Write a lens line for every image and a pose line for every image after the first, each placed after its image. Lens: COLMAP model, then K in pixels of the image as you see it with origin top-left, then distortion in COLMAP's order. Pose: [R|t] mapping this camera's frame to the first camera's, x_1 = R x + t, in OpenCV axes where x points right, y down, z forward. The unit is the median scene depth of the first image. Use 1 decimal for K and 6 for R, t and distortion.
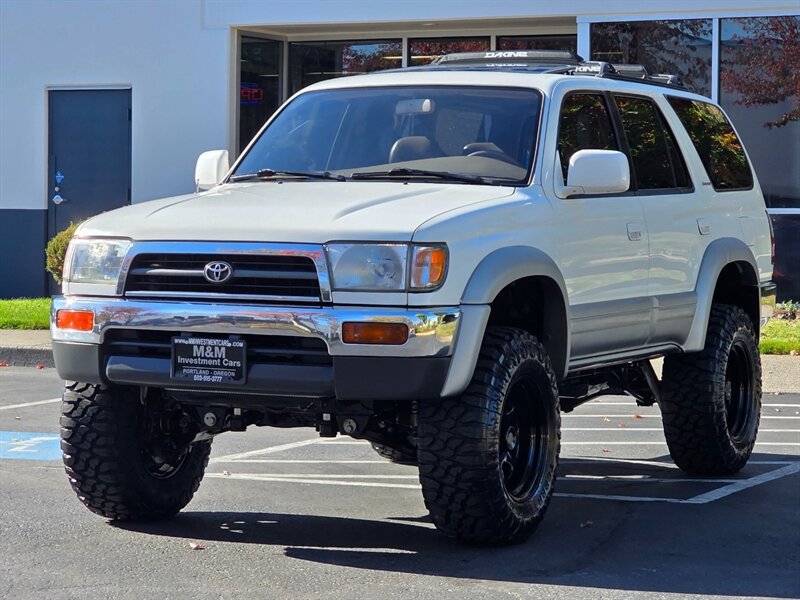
lens RADIAL K [[2377.1, 0, 428.5], [0, 2377.1, 300.0], [0, 0, 1]] dist [-1.222325, 25.173769]
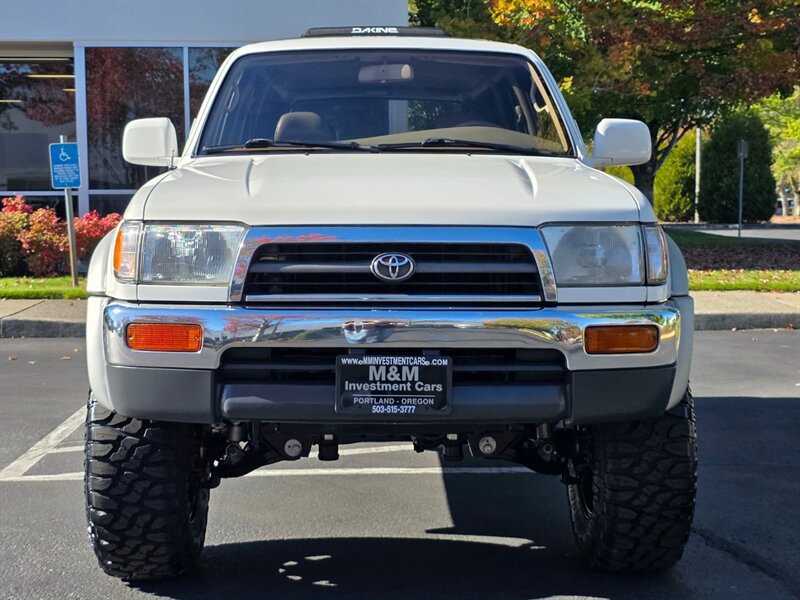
lens RADIAL K [[1343.4, 0, 397.7], [0, 1343.4, 299.7], [0, 0, 1]] dist [0.275788, -1.240034]
pose [[0.901677, -0.042589, 0.430308, -0.273886], [0.025292, 0.998629, 0.045841, -0.020938], [-0.431670, -0.030450, 0.901517, 0.611810]]
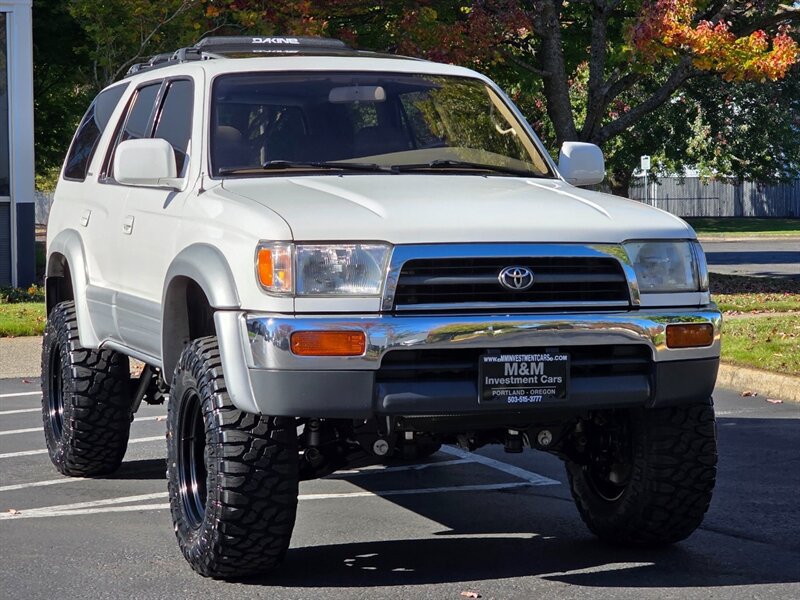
lens RADIAL K [[2003.2, 0, 400.0], [0, 2003.2, 300.0], [0, 0, 1]] dist [-0.692631, 11.336243]
pose [[0.729361, -0.047023, 0.682511, -0.631807], [0.035989, 0.998891, 0.030361, -0.027877], [-0.683182, 0.002418, 0.730244, 0.484933]]
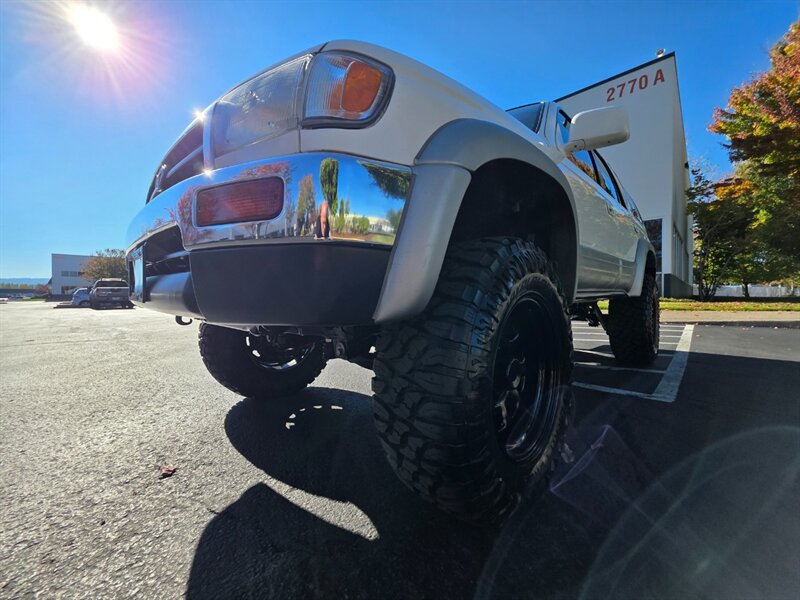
lens RADIAL K [[320.1, 0, 401.3], [0, 320.1, 298.2], [0, 0, 1]] dist [0.002401, 0.000414]
pose [[0.943319, -0.007842, -0.331794, 0.036251], [0.001056, 0.999787, -0.020626, 0.036091], [0.331885, 0.019106, 0.943126, 0.917730]]
